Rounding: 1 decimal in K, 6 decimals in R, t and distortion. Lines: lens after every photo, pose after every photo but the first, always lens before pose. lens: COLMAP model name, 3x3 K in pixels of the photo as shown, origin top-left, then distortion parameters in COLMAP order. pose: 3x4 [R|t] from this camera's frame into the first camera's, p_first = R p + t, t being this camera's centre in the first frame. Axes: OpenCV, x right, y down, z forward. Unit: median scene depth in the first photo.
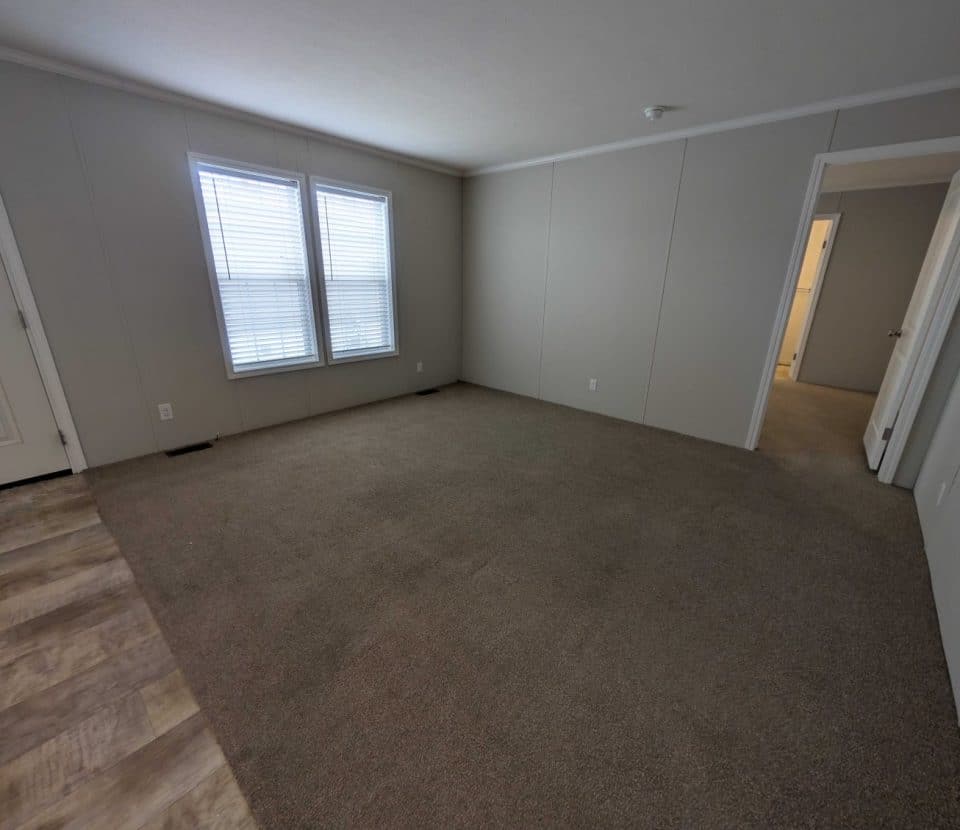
lens RADIAL K [[419.3, 0, 499.8], [0, 419.3, 425.5], [0, 0, 1]] dist [0.001770, -0.000008]
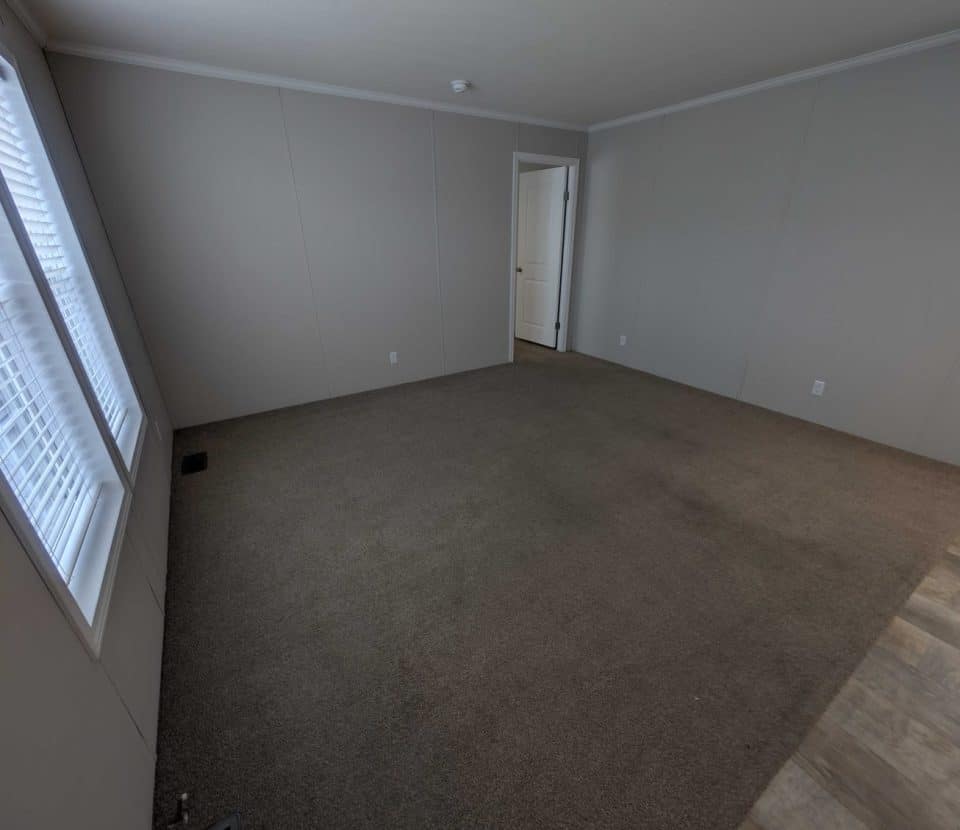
lens RADIAL K [[419.3, 0, 497.1], [0, 419.3, 408.6], [0, 0, 1]] dist [0.001770, -0.000008]
pose [[0.271712, -0.397122, 0.876622, -0.675202], [0.337821, 0.892284, 0.299508, -0.227297], [-0.901138, 0.214762, 0.376600, 0.527195]]
